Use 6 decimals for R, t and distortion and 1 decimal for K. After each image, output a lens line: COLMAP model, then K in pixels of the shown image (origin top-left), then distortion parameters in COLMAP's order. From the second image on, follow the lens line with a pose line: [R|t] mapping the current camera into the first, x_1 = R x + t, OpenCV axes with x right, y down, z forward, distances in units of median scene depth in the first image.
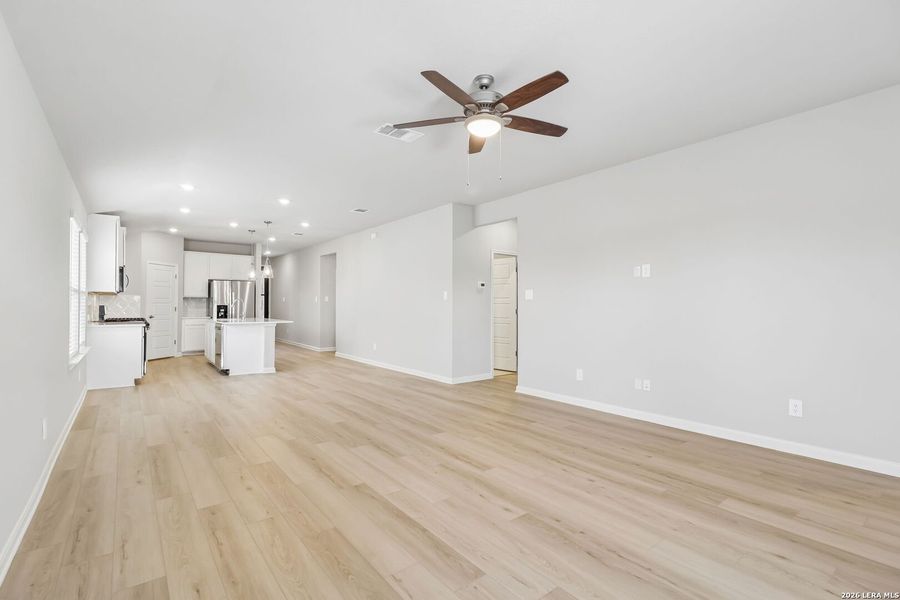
lens RADIAL K [[417.6, 0, 449.4], [0, 417.6, 301.5], [0, 0, 1]] dist [-0.002000, -0.000749]
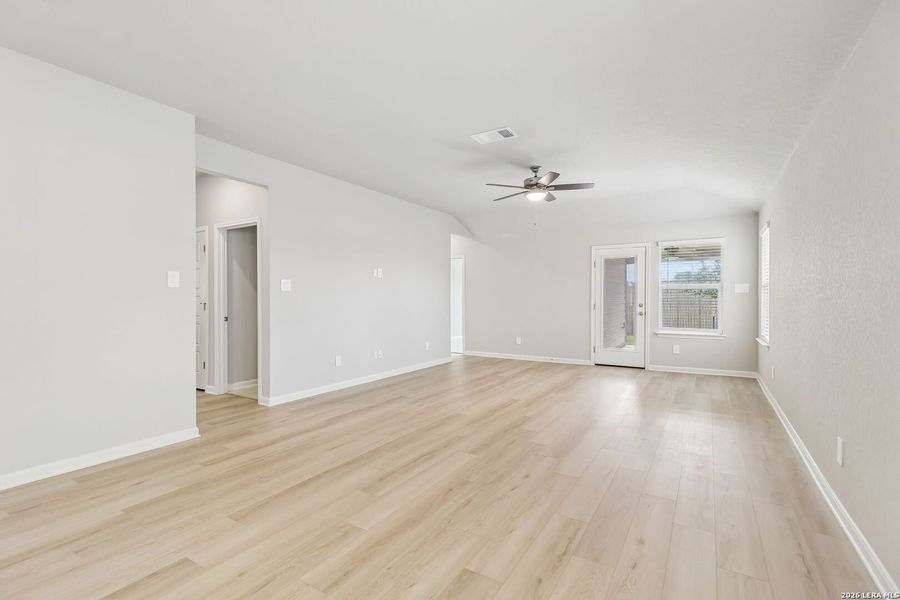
lens RADIAL K [[417.6, 0, 450.6], [0, 417.6, 298.3], [0, 0, 1]] dist [-0.002000, -0.000749]
pose [[-0.352023, -0.001449, 0.935990, -0.978628], [-0.007497, 0.999971, -0.001272, 0.012055], [-0.935961, -0.007465, -0.352024, 1.335041]]
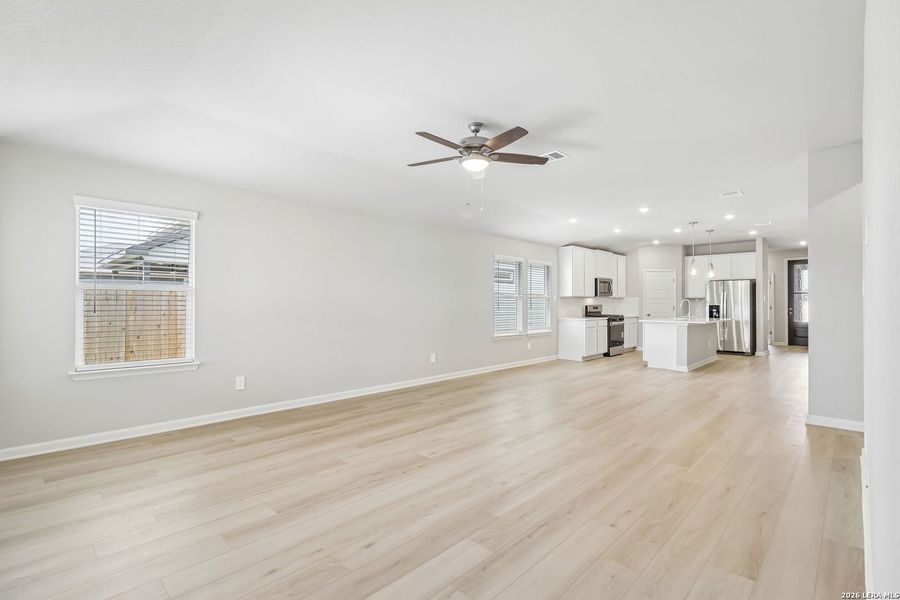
lens RADIAL K [[417.6, 0, 448.0], [0, 417.6, 298.9], [0, 0, 1]] dist [-0.002000, -0.000749]
pose [[0.142758, -0.012236, -0.989682, 0.903243], [0.006499, 0.999914, -0.011425, 0.001521], [0.989736, -0.004801, 0.142825, 0.504766]]
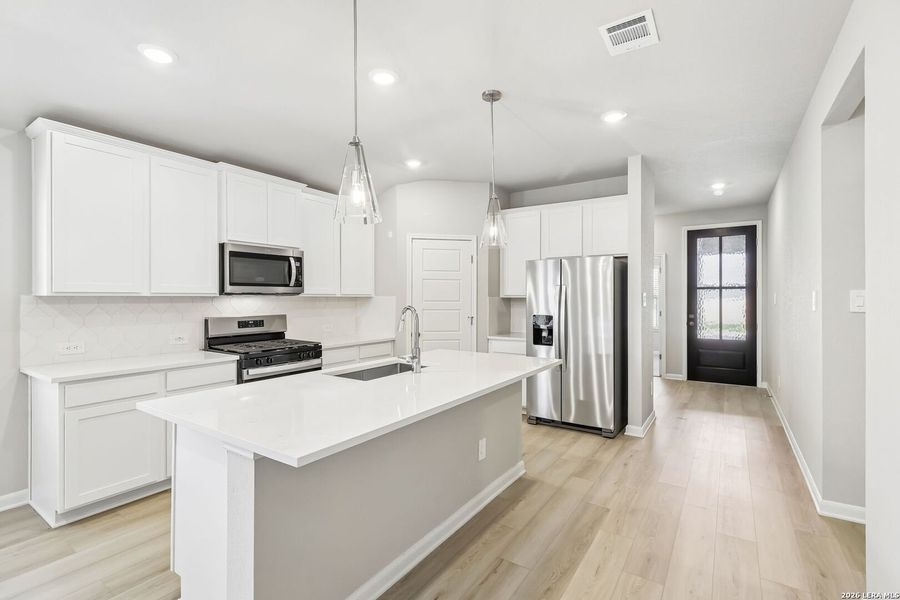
lens RADIAL K [[417.6, 0, 452.0], [0, 417.6, 298.1], [0, 0, 1]] dist [-0.002000, -0.000749]
pose [[0.326890, -0.004171, -0.945053, -0.379334], [0.008886, 0.999960, -0.001339, -0.023866], [0.945021, -0.007960, 0.326914, 1.847697]]
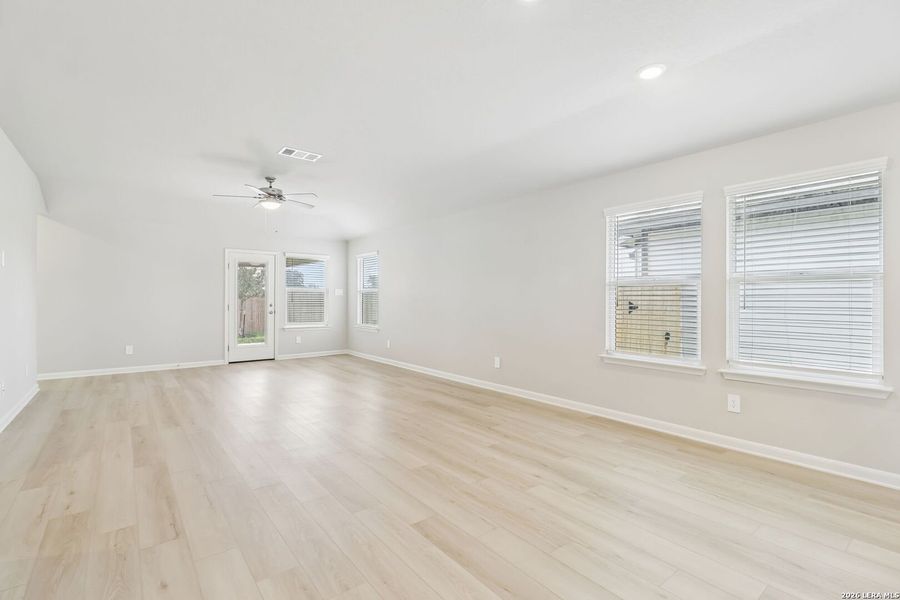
lens RADIAL K [[417.6, 0, 448.0], [0, 417.6, 299.8], [0, 0, 1]] dist [-0.002000, -0.000749]
pose [[-0.999958, -0.004164, -0.008194, -0.483882], [-0.004117, 0.999975, -0.005663, 0.014917], [0.008218, -0.005629, -0.999950, 1.983051]]
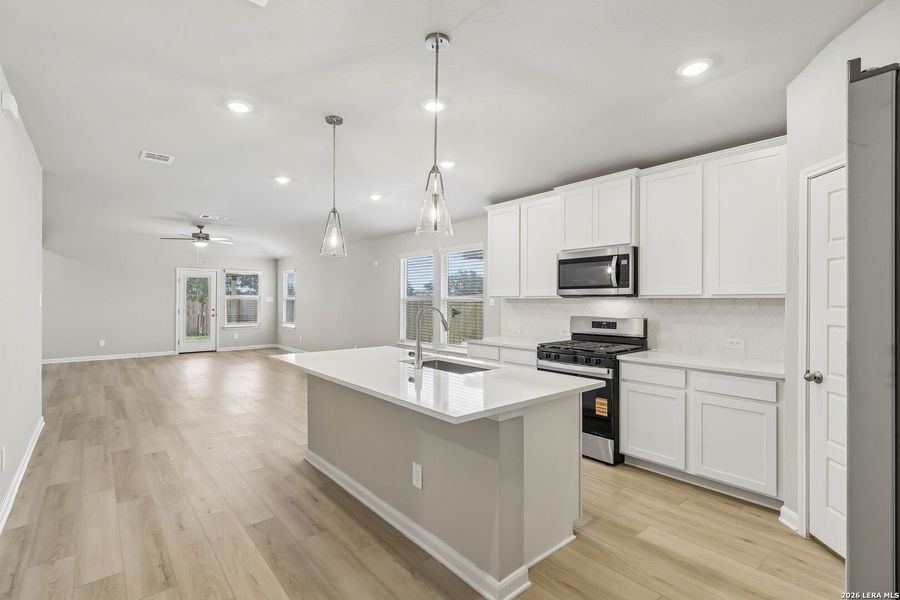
lens RADIAL K [[417.6, 0, 447.0], [0, 417.6, 299.7], [0, 0, 1]] dist [-0.002000, -0.000749]
pose [[-0.998818, -0.005607, -0.048276, -0.983106], [-0.005317, 0.999967, -0.006119, -0.021897], [0.048309, -0.005855, -0.998815, 2.655114]]
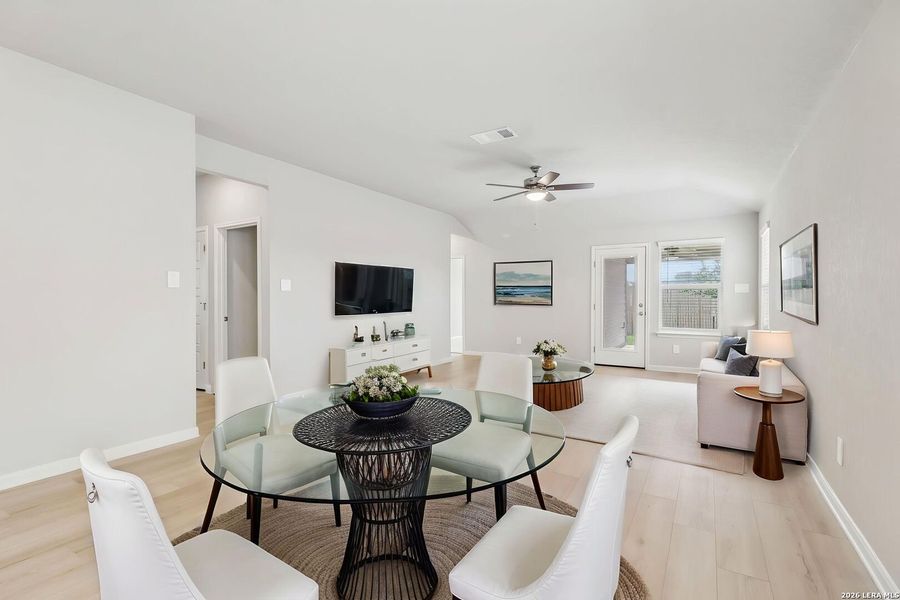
lens RADIAL K [[417.6, 0, 451.8], [0, 417.6, 299.0], [0, 0, 1]] dist [-0.002000, -0.000749]
pose [[-0.354011, -0.003031, 0.935236, -0.976440], [-0.007279, 0.999973, 0.000486, 0.012056], [-0.935213, -0.006635, -0.354024, 1.332256]]
